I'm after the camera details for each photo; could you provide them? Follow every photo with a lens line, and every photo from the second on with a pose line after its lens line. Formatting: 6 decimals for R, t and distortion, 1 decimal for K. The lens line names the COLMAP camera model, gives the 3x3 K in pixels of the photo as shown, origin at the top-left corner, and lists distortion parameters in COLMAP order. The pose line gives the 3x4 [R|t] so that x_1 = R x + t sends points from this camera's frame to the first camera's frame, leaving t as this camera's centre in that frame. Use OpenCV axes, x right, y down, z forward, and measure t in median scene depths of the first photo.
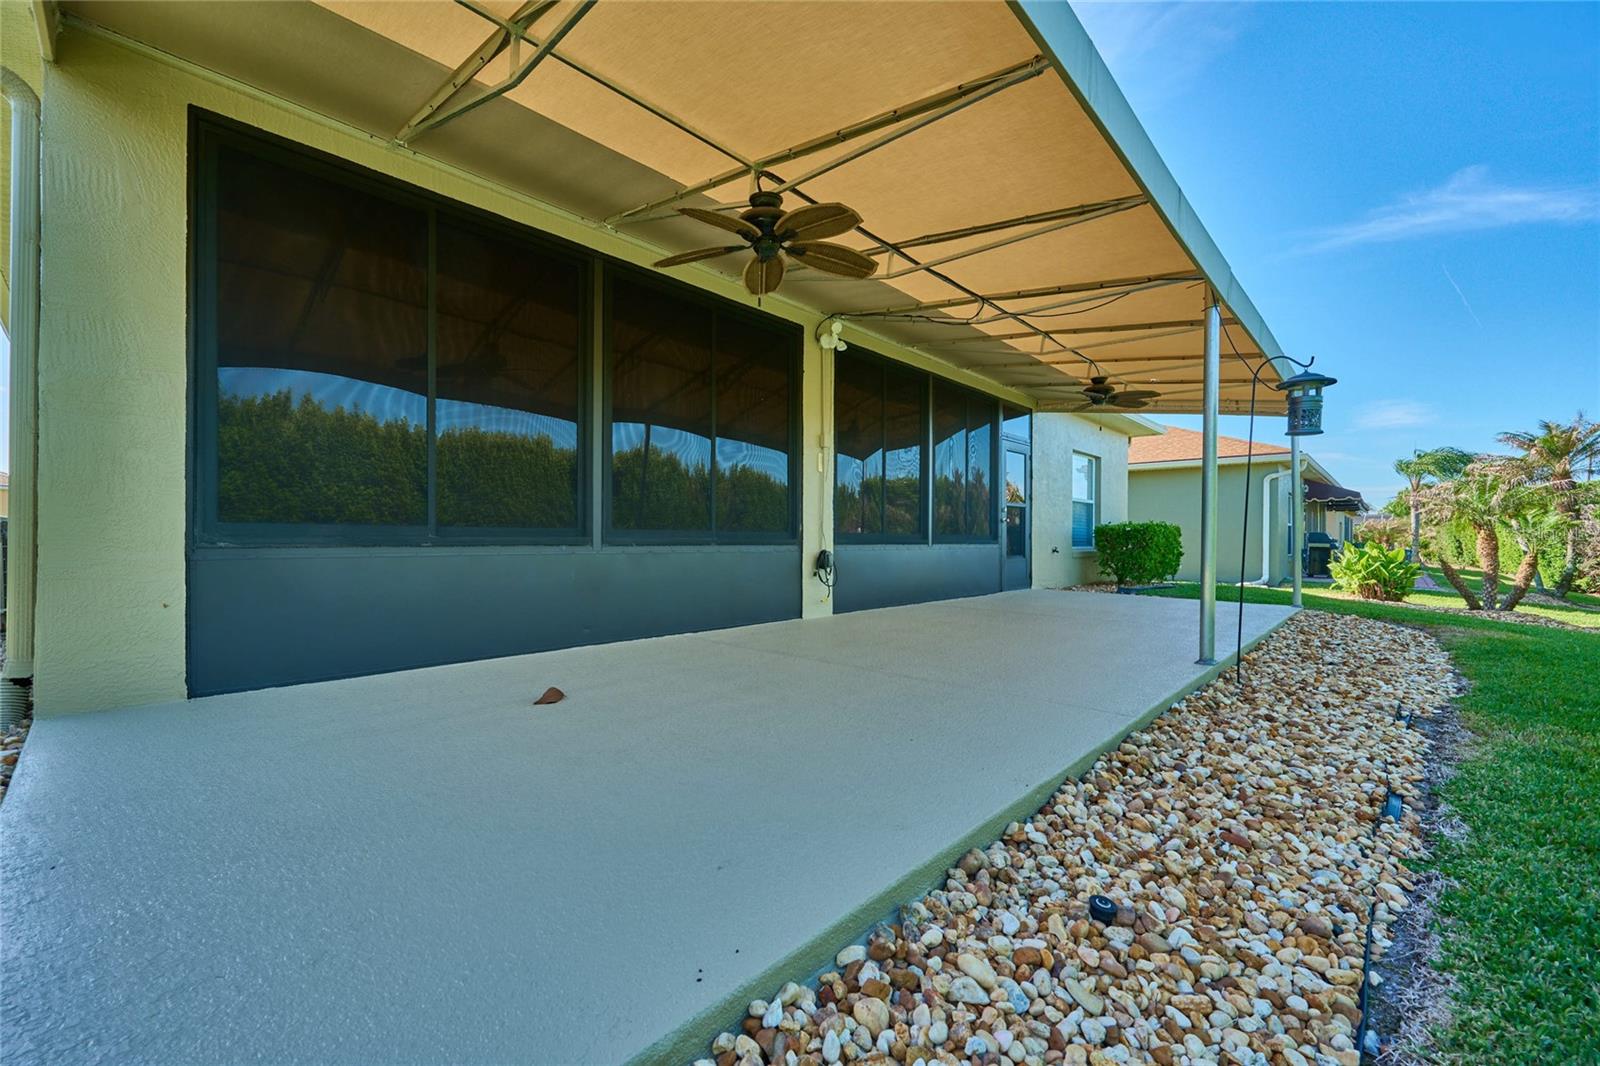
lens RADIAL K [[641.1, 0, 800.0], [0, 641.1, 533.0], [0, 0, 1]] dist [0.001764, -0.000426]
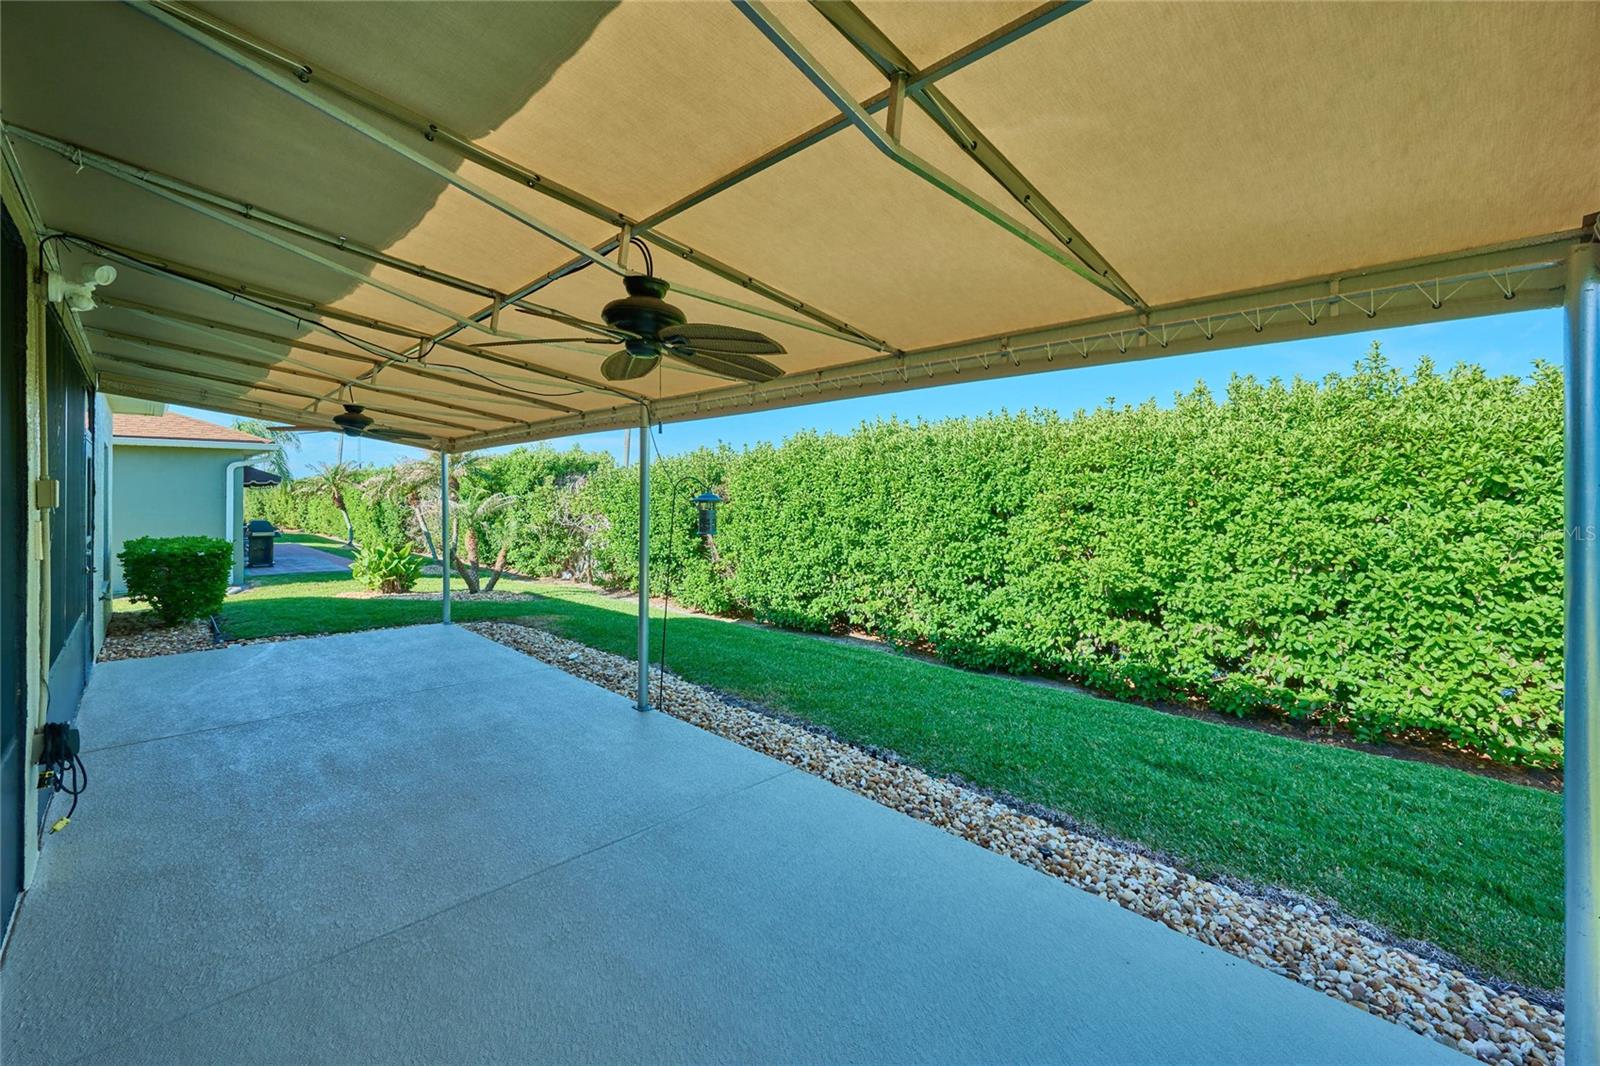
lens RADIAL K [[672.4, 0, 804.4], [0, 672.4, 488.4], [0, 0, 1]] dist [-0.001054, -0.000351]
pose [[0.032576, -0.002013, 0.999467, -0.721999], [-0.009683, 0.999950, 0.002330, -0.254613], [-0.999422, -0.009754, 0.032555, 0.697459]]
